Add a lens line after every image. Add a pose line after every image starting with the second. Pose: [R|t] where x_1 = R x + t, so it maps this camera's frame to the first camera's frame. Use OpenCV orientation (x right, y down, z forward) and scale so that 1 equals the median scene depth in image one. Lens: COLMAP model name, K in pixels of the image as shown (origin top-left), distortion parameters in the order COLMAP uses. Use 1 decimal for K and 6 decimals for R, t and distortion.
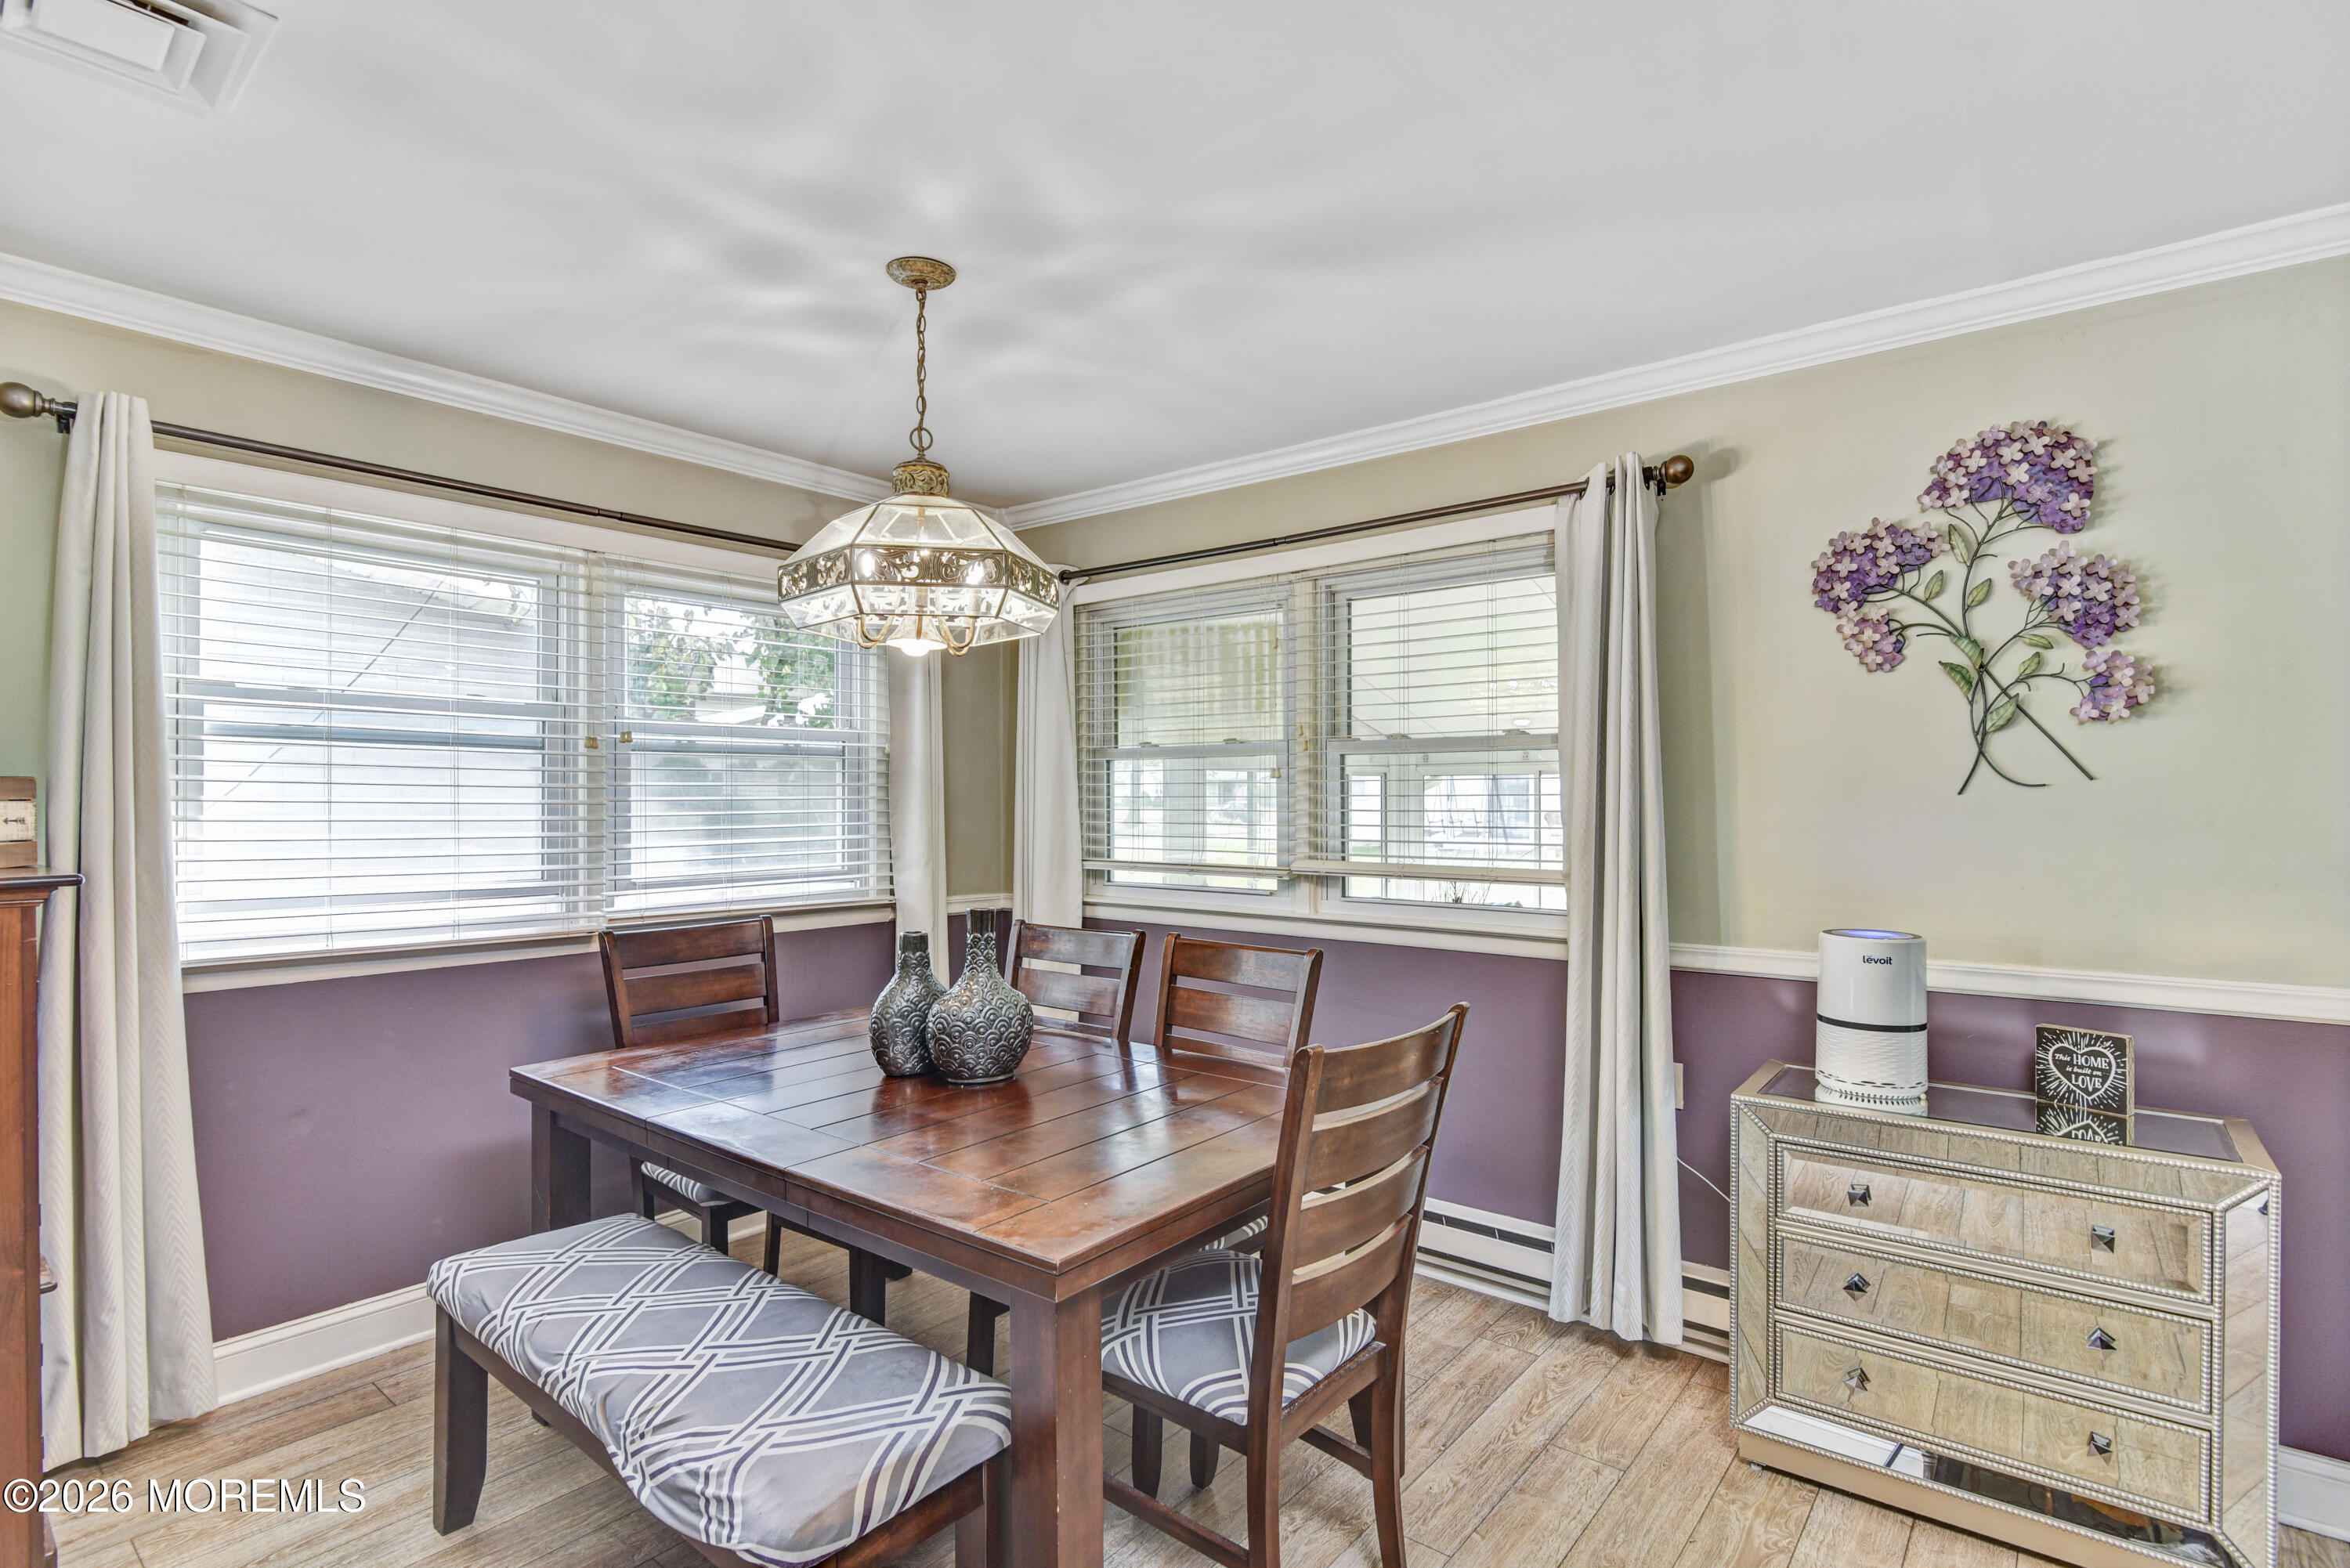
lens RADIAL K [[1149.6, 0, 1167.9], [0, 1149.6, 793.0], [0, 0, 1]] dist [-0.000121, -0.003517]
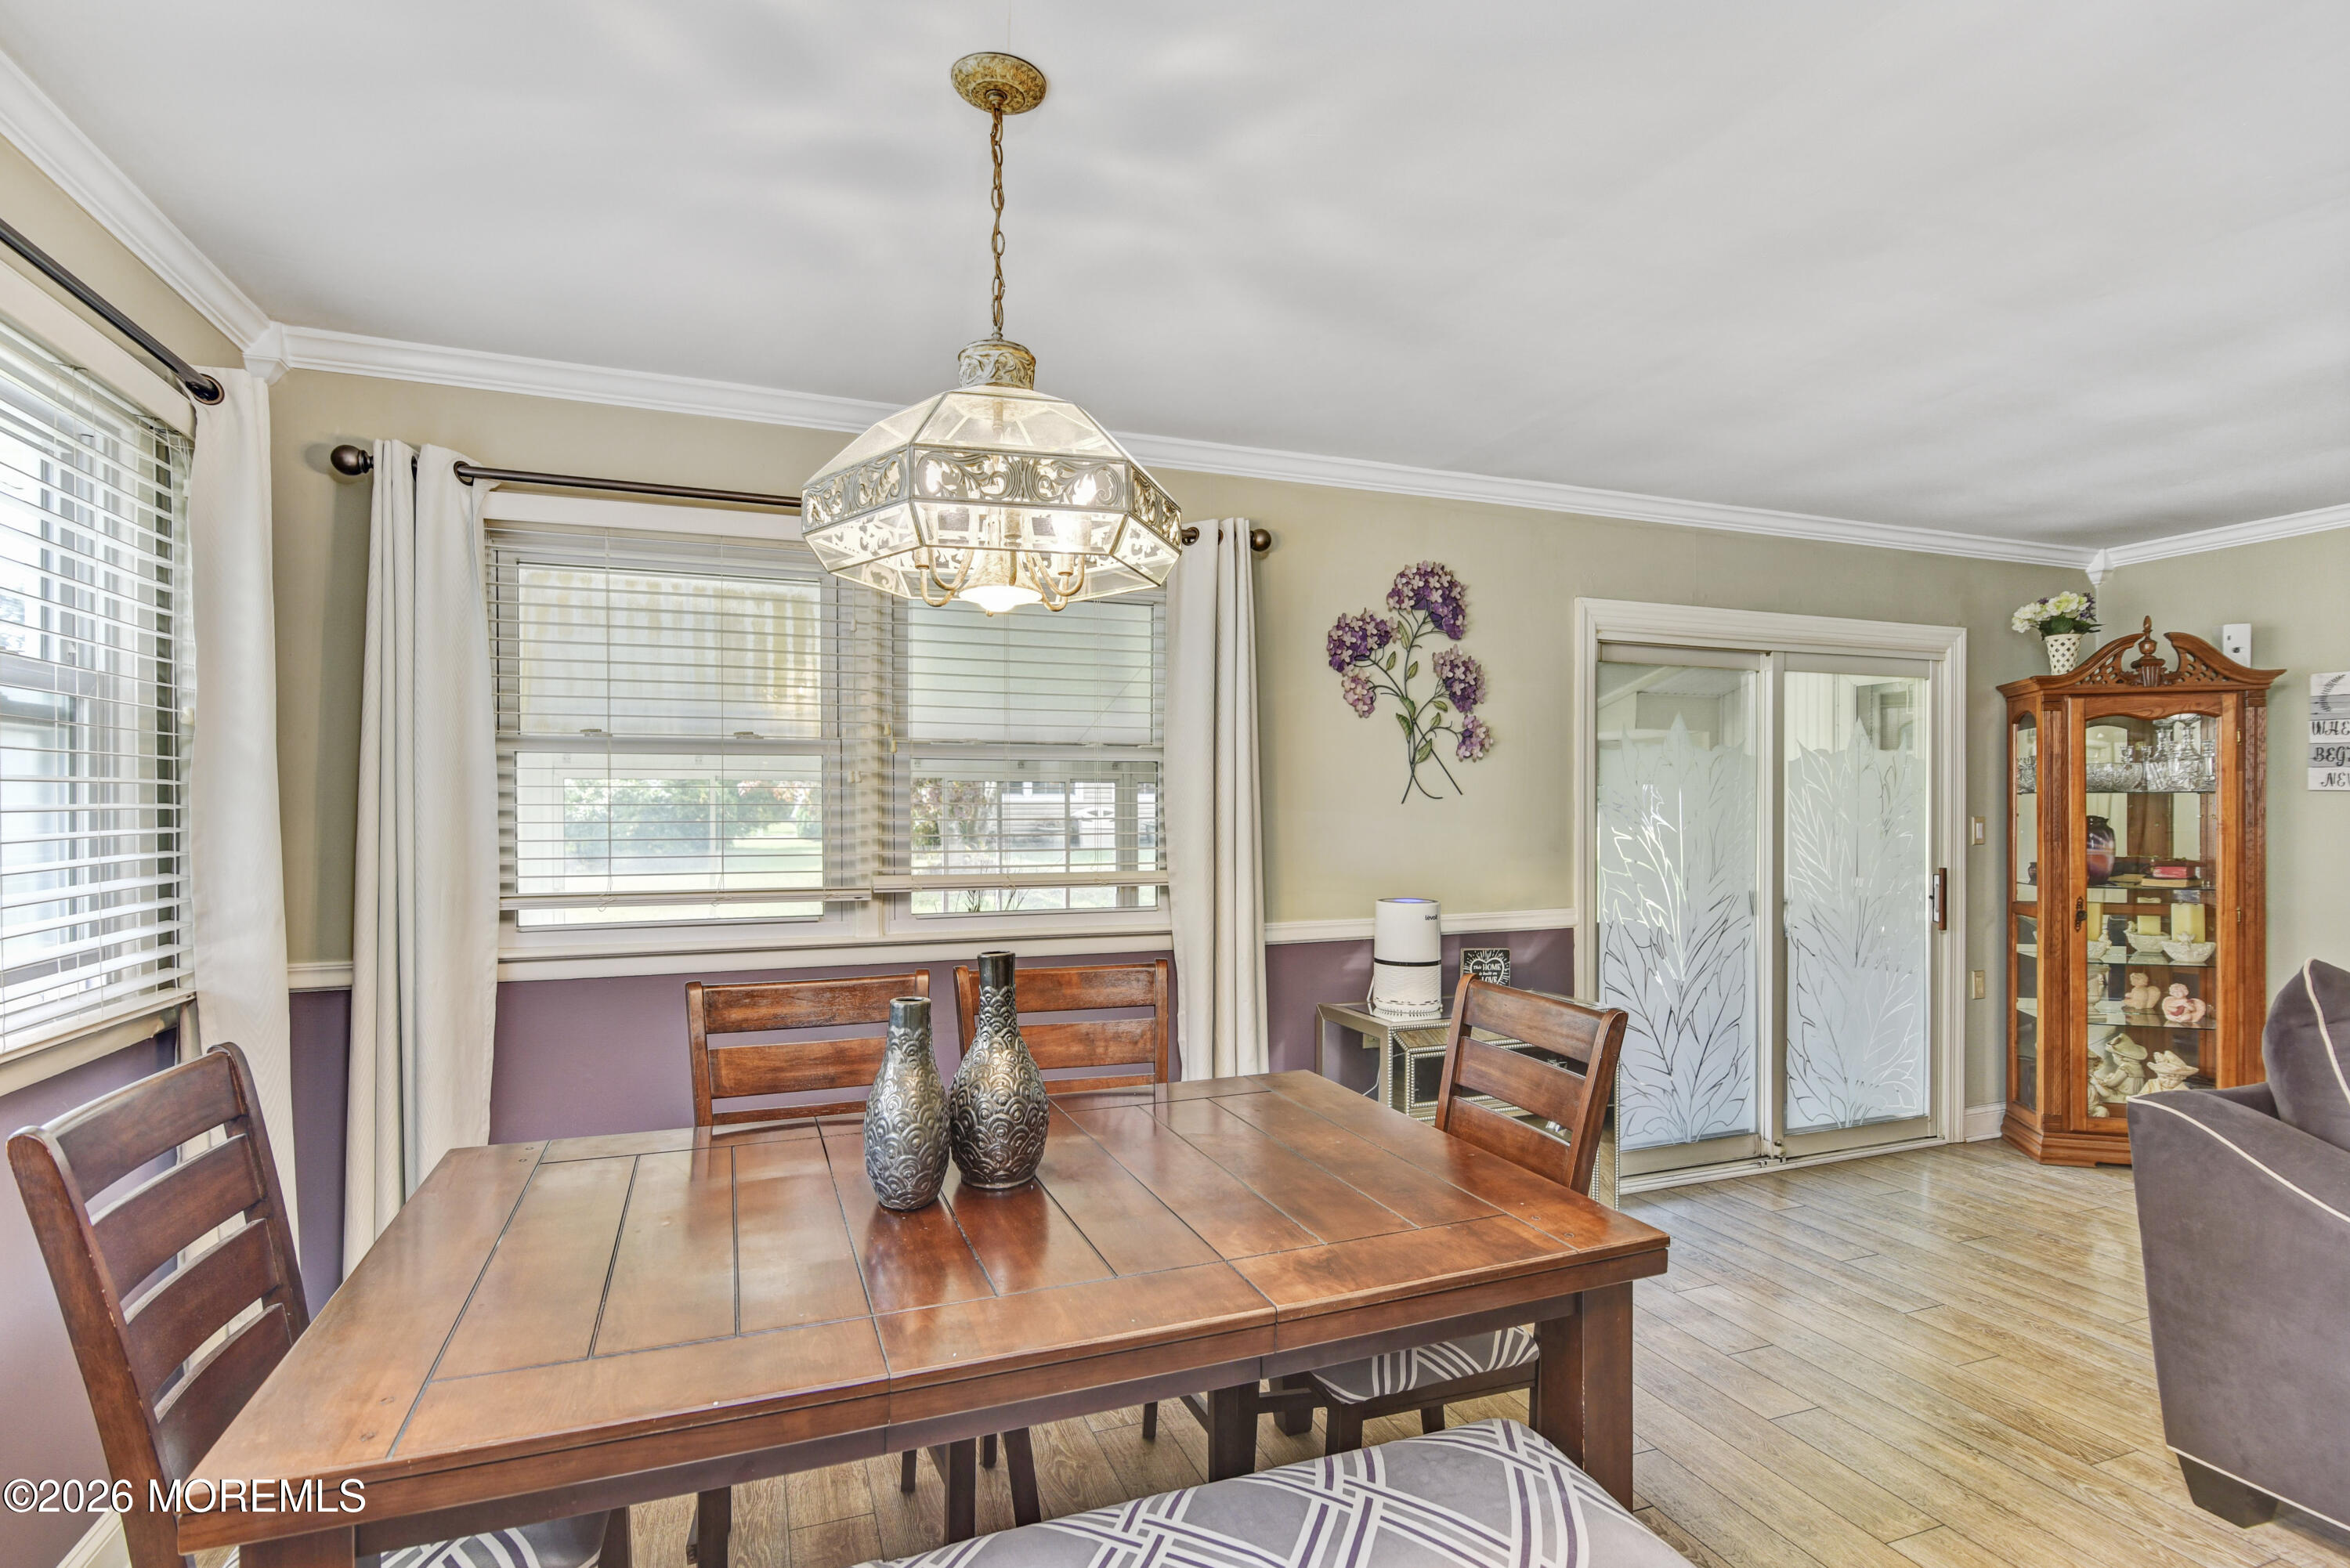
lens RADIAL K [[1149.6, 0, 1184.4], [0, 1149.6, 801.3], [0, 0, 1]] dist [-0.000121, -0.003517]
pose [[0.497699, 0.003407, 0.867343, -0.722390], [-0.003145, 0.999993, -0.002123, 0.002193], [-0.867344, -0.001671, 0.497706, 0.489850]]
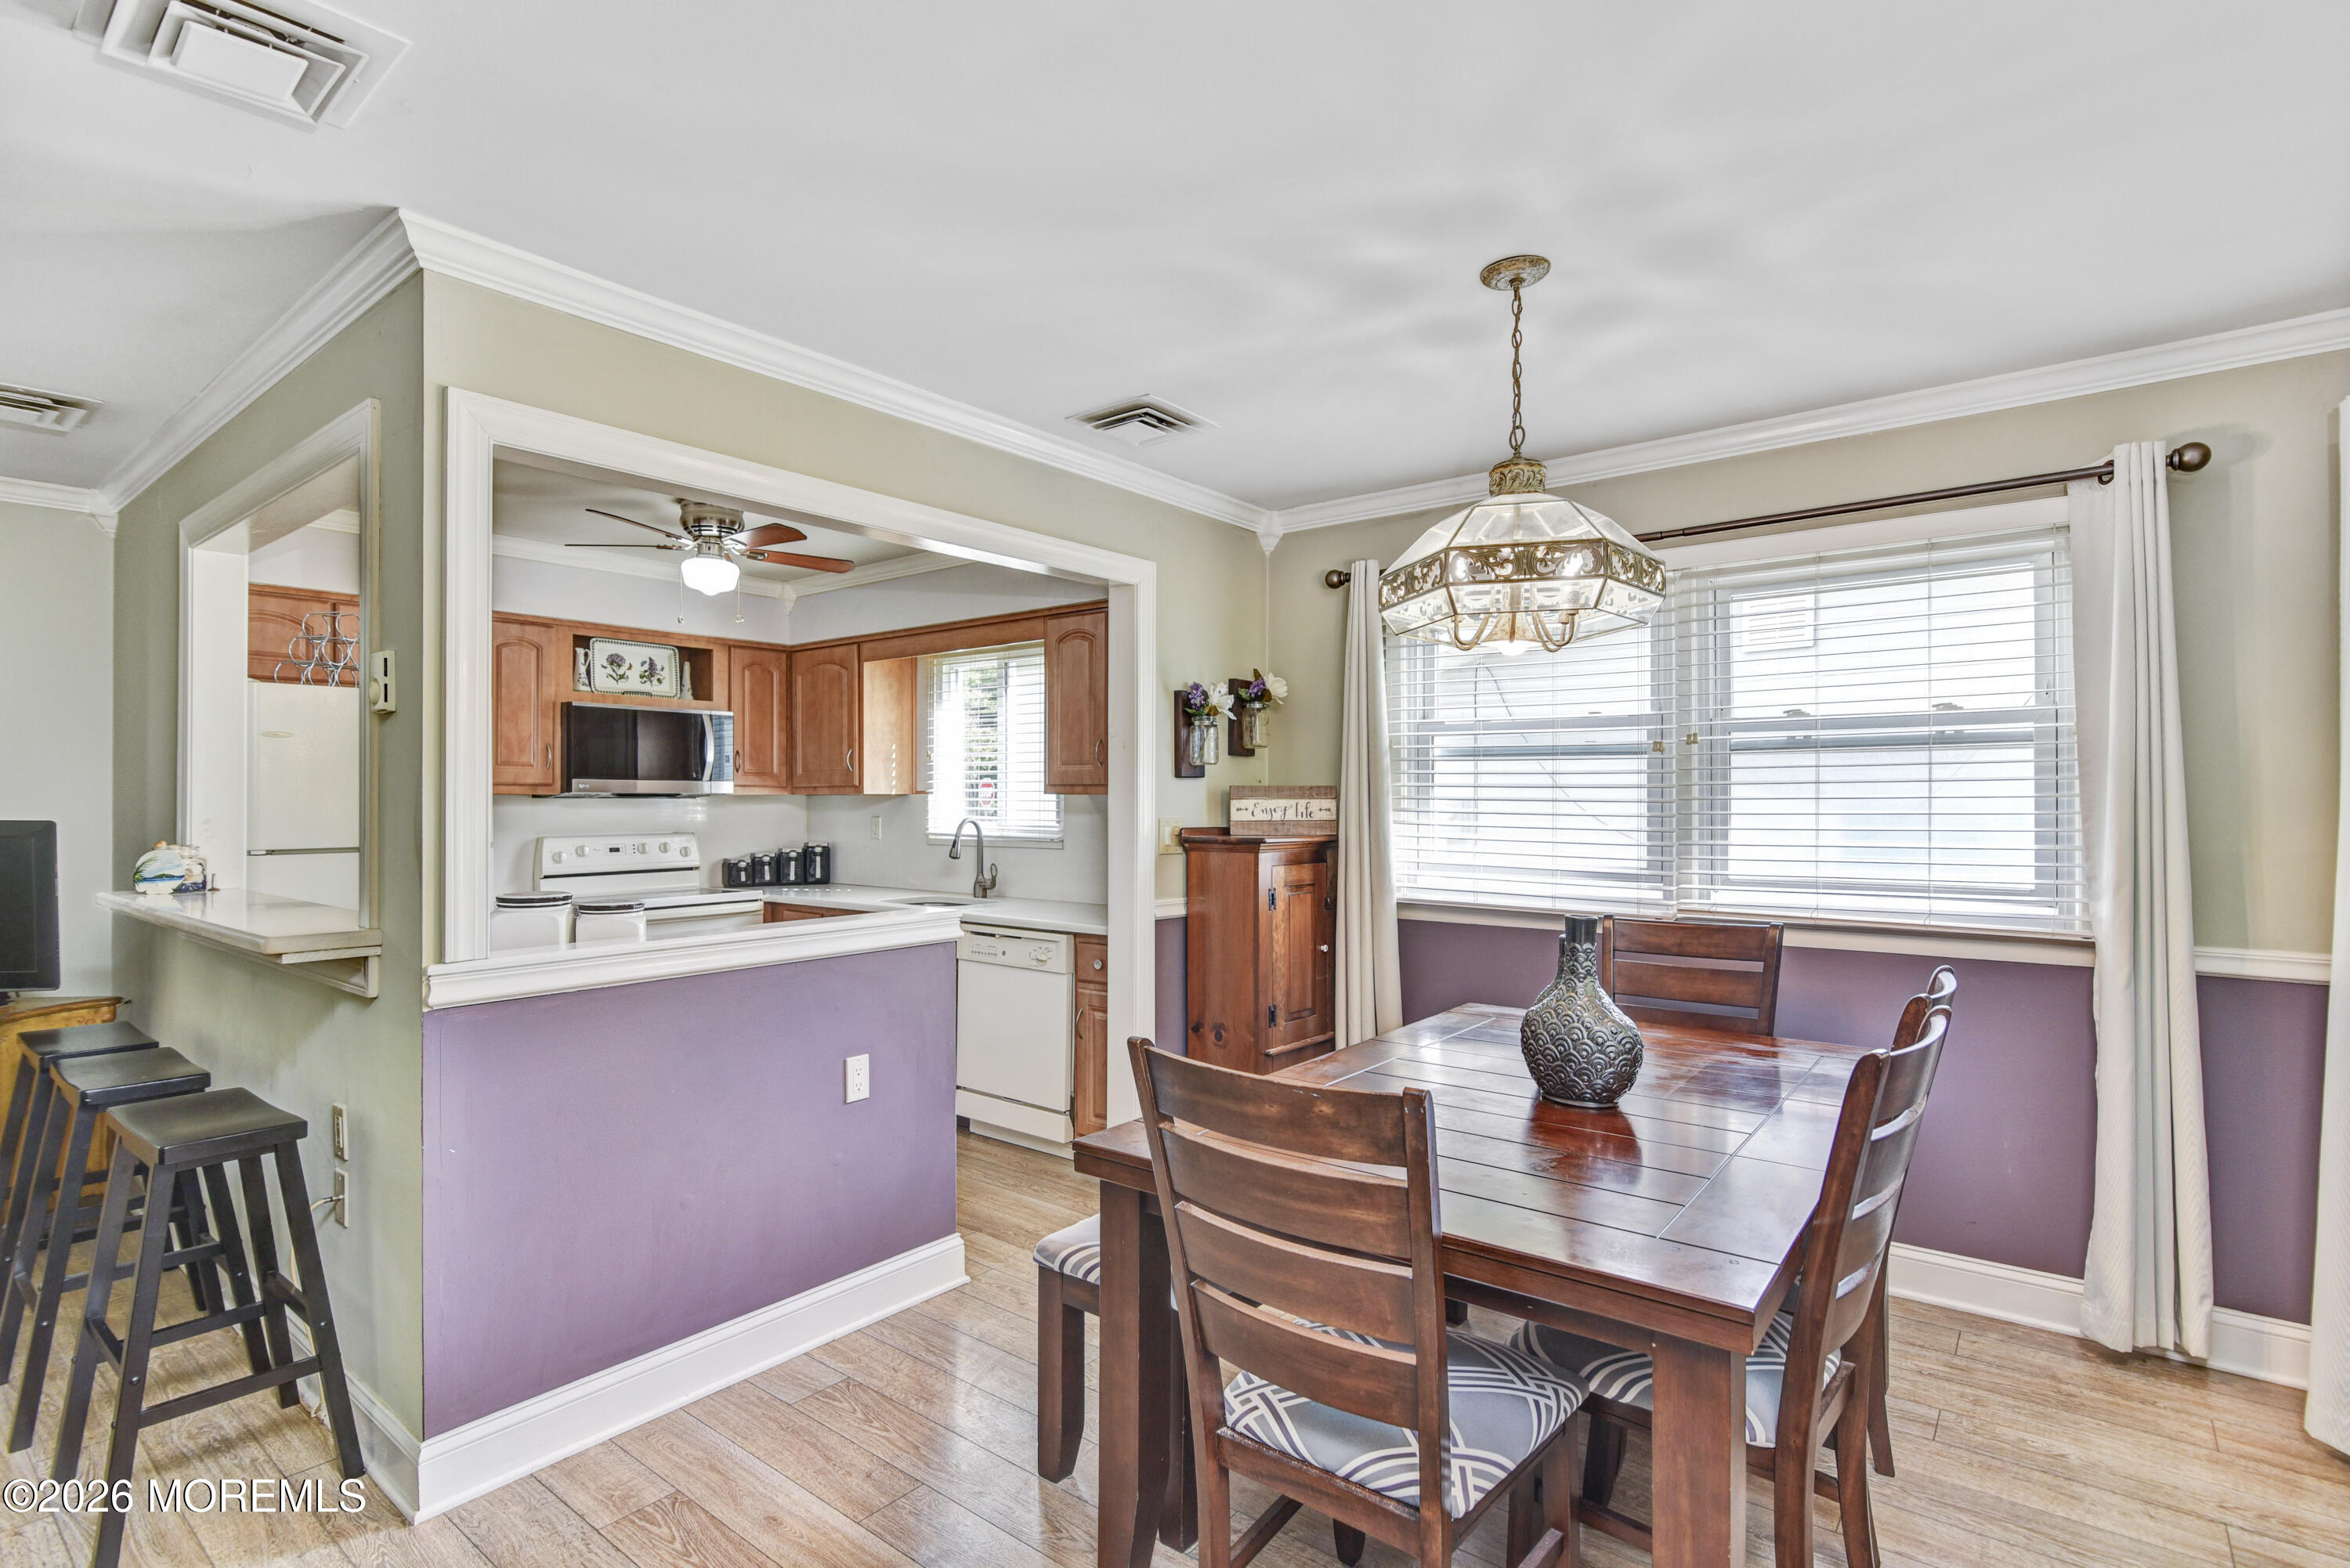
lens RADIAL K [[1149.6, 0, 1179.7], [0, 1149.6, 796.5], [0, 0, 1]] dist [-0.000121, -0.003517]
pose [[0.014724, -0.002058, -0.999889, 0.720277], [0.005712, 0.999982, -0.001974, 0.004240], [0.999875, -0.005682, 0.014735, 0.637366]]
